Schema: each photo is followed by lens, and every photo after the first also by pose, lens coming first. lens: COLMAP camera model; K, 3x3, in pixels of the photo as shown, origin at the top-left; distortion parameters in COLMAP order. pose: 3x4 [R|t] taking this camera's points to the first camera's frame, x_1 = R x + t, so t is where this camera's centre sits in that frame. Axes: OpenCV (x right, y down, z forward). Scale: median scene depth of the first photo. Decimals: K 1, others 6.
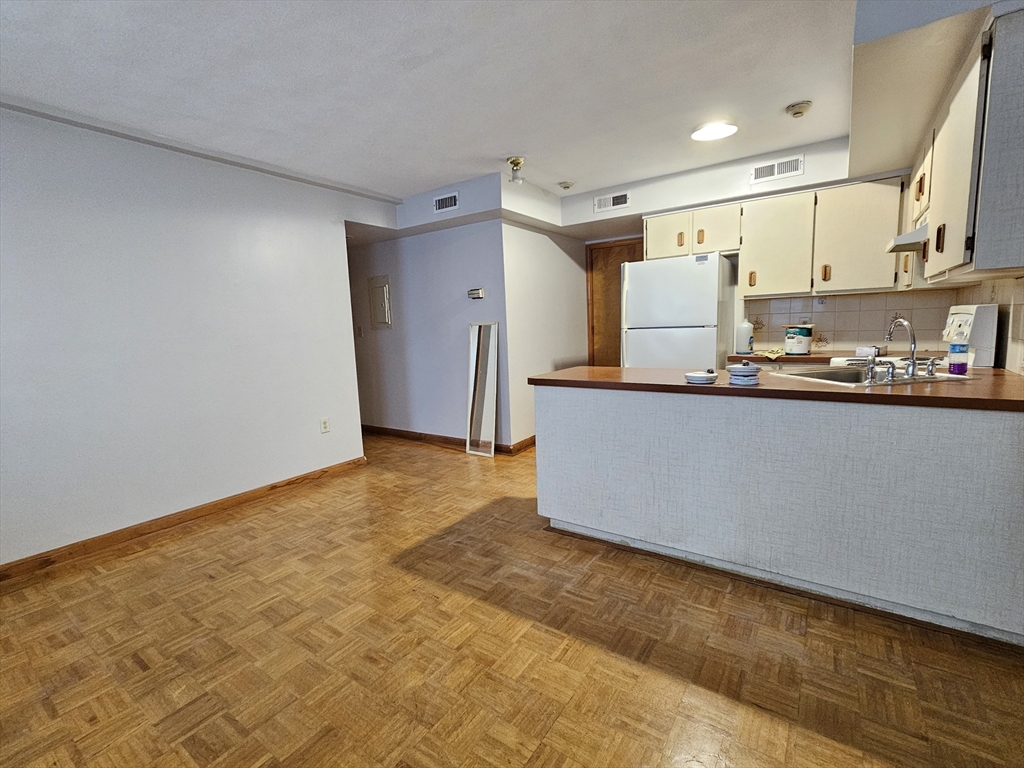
lens RADIAL K [[458.4, 0, 512.0], [0, 458.4, 384.0], [0, 0, 1]] dist [-0.000248, 0.000822]
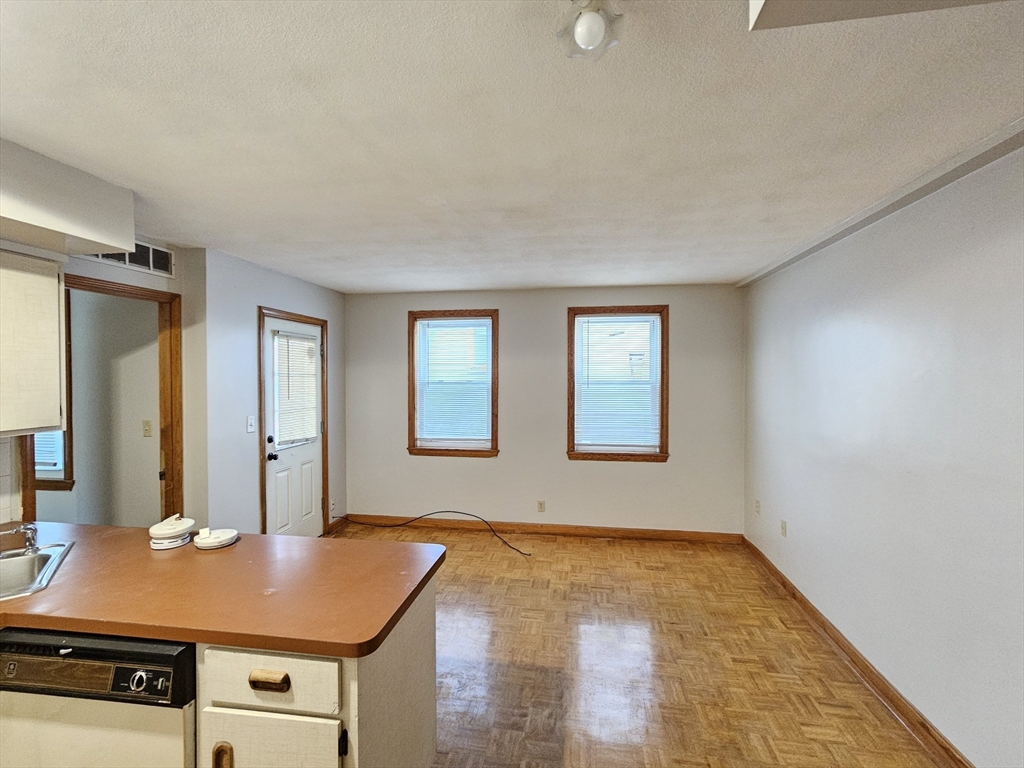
lens RADIAL K [[458.4, 0, 512.0], [0, 458.4, 384.0], [0, 0, 1]] dist [-0.000248, 0.000822]
pose [[-0.897566, 0.046879, -0.438381, 0.238706], [-0.022270, 0.988241, 0.151277, -0.370172], [0.440317, 0.145544, -0.885967, 1.654383]]
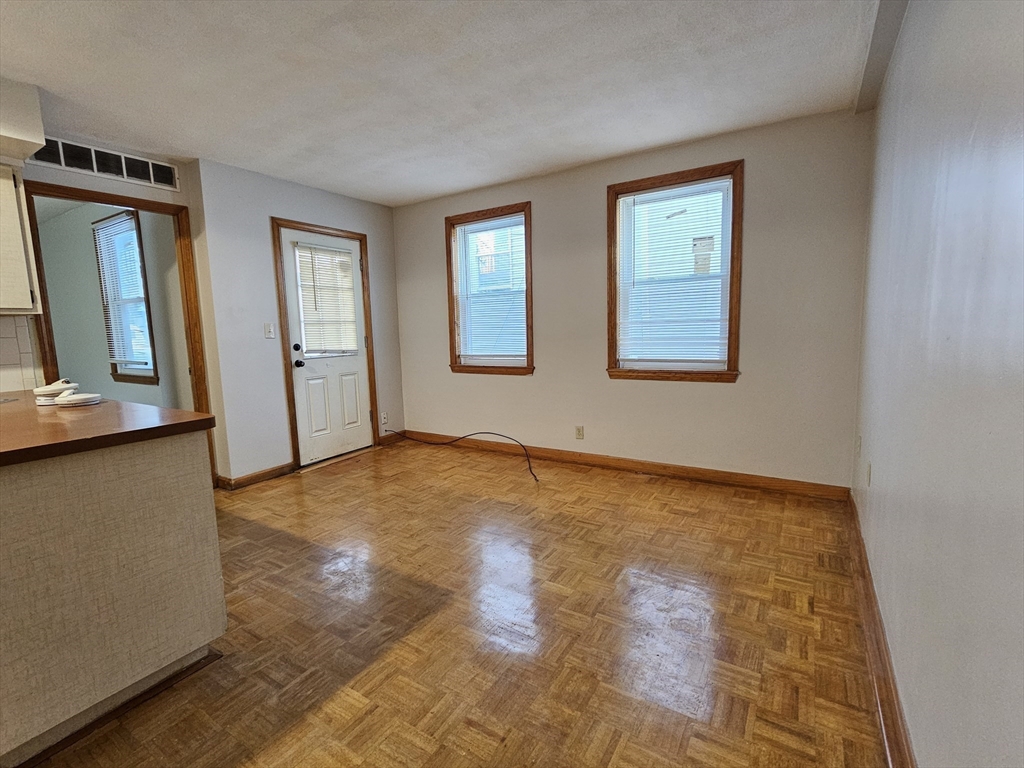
lens RADIAL K [[469.0, 0, 512.0], [0, 469.0, 384.0], [0, 0, 1]] dist [0.000499, 0.000288]
pose [[-0.996706, 0.071564, -0.038155, -0.350777], [0.059836, 0.966479, 0.249677, -0.192481], [0.054744, 0.246571, -0.967577, 1.652233]]
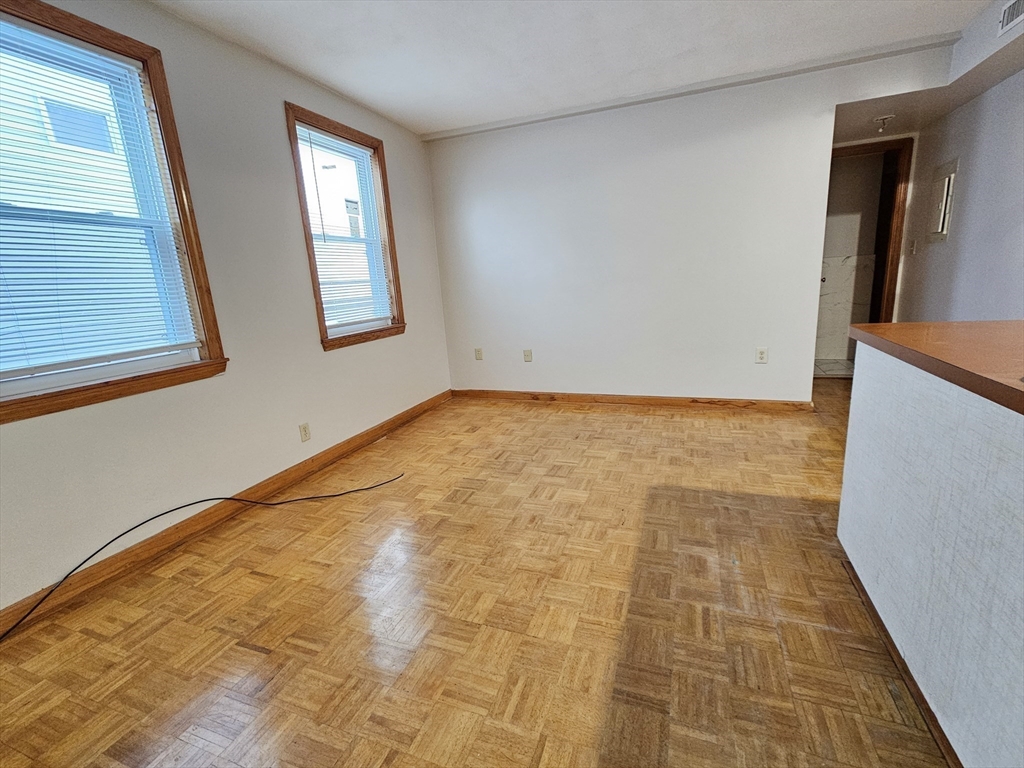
lens RADIAL K [[458.4, 0, 512.0], [0, 458.4, 384.0], [0, 0, 1]] dist [-0.000248, 0.000822]
pose [[0.242165, 0.238472, -0.940472, 0.539943], [-0.072309, 0.971064, 0.227610, -0.044573], [0.967537, 0.012885, 0.252401, 0.402663]]
